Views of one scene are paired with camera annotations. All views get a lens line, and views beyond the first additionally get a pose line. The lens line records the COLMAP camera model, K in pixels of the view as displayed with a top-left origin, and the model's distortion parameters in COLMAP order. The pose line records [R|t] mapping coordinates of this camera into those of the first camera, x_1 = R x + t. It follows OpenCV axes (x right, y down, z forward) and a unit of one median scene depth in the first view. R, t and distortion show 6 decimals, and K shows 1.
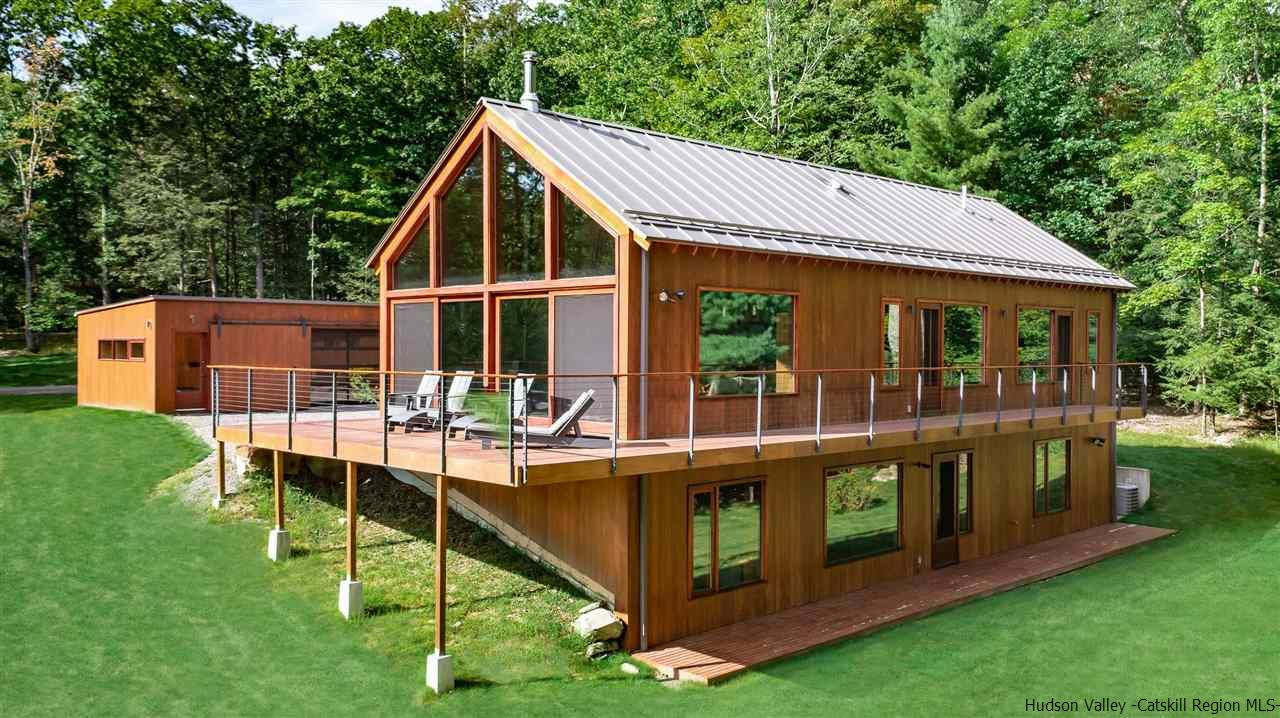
lens RADIAL K [[1060.7, 0, 640.0], [0, 1060.7, 359.0], [0, 0, 1]] dist [0.000503, 0.000856]
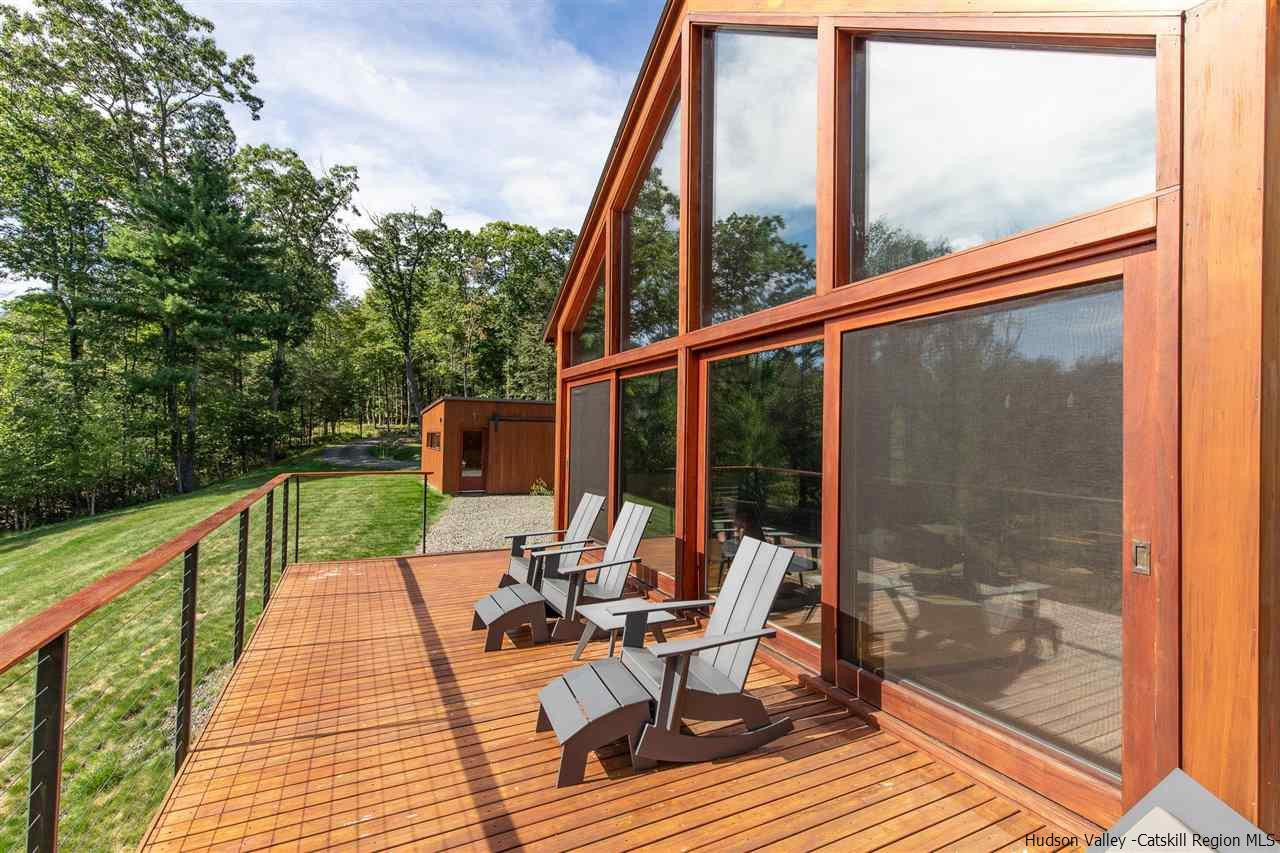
lens RADIAL K [[565.7, 0, 640.0], [0, 565.7, 426.5], [0, 0, 1]] dist [-0.000051, -0.000006]
pose [[0.954404, 0.008998, -0.298381, -0.074335], [-0.018494, 0.999408, -0.029020, -0.016008], [0.297944, 0.033215, 0.954005, 0.660823]]
